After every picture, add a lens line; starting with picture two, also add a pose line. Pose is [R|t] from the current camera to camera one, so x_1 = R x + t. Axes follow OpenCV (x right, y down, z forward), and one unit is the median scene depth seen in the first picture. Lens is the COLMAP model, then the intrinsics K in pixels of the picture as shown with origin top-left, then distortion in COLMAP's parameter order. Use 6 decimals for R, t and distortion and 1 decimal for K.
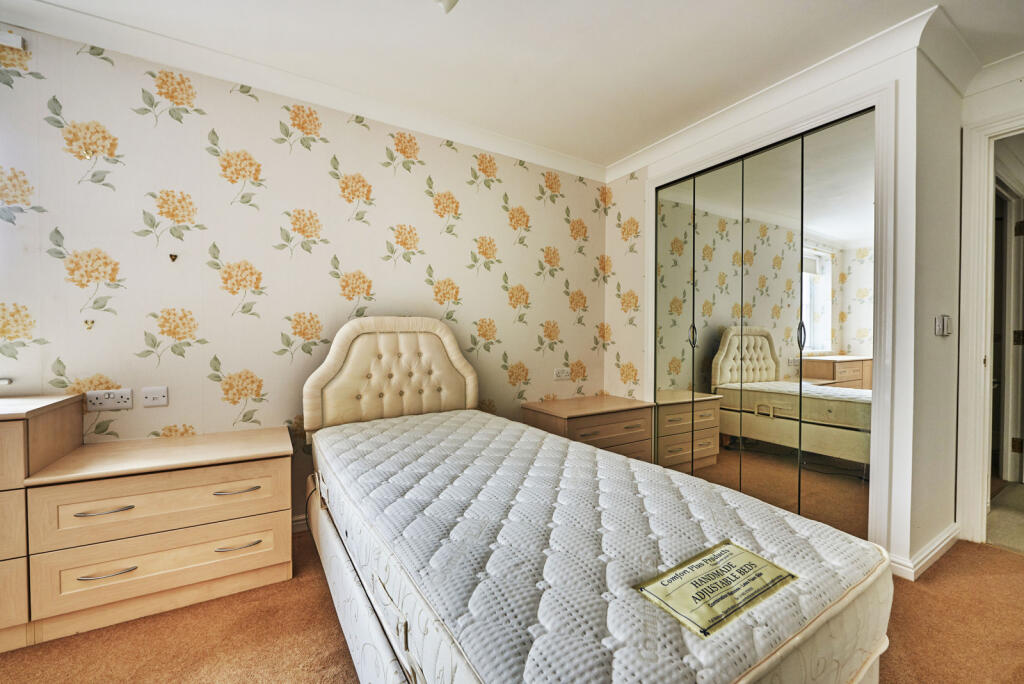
lens RADIAL K [[413.7, 0, 482.3], [0, 413.7, 342.4], [0, 0, 1]] dist [-0.007570, -0.000566]
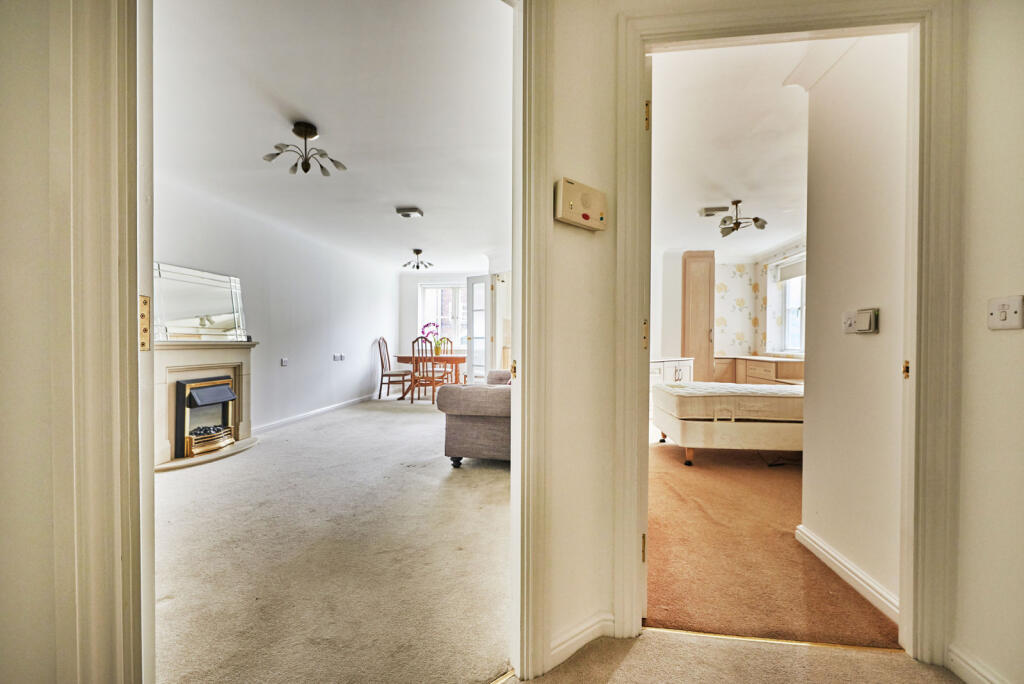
lens RADIAL K [[407.4, 0, 504.8], [0, 407.4, 347.5], [0, 0, 1]] dist [0.002267, -0.000103]
pose [[-0.613476, 0.008830, -0.789664, 1.675482], [-0.009631, 0.999779, 0.018661, 0.003538], [0.789655, 0.019053, -0.613256, 0.668048]]
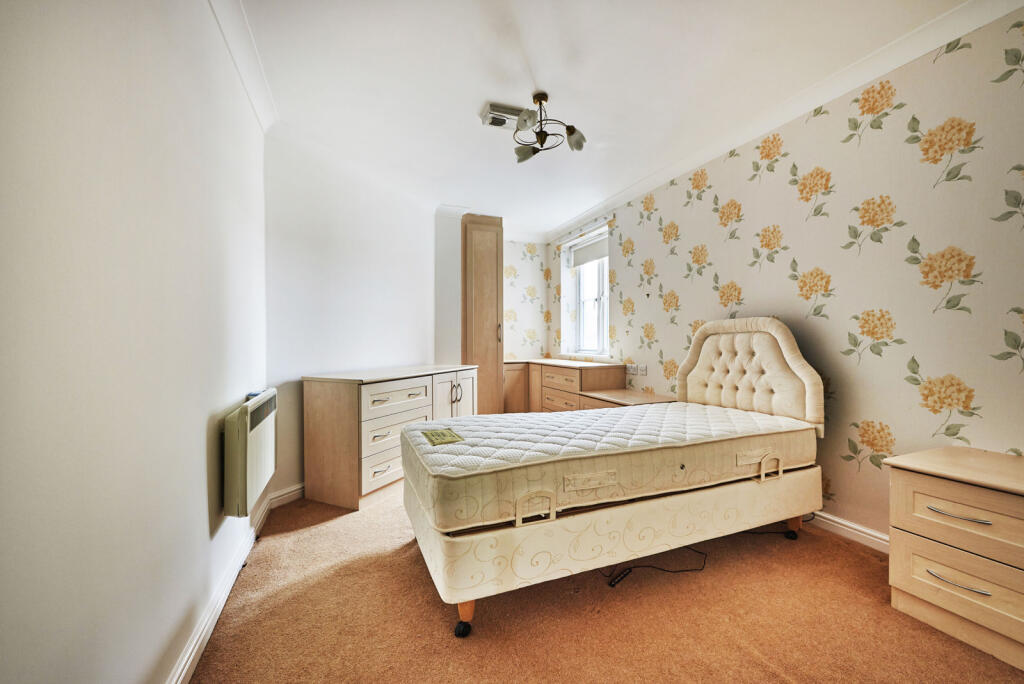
lens RADIAL K [[413.7, 0, 511.6], [0, 413.7, 343.1], [0, 0, 1]] dist [-0.007570, -0.000566]
pose [[-0.154192, 0.005699, -0.988025, 0.841279], [-0.004132, 0.999971, 0.006413, -0.001168], [0.988032, 0.005072, -0.154163, 0.489851]]
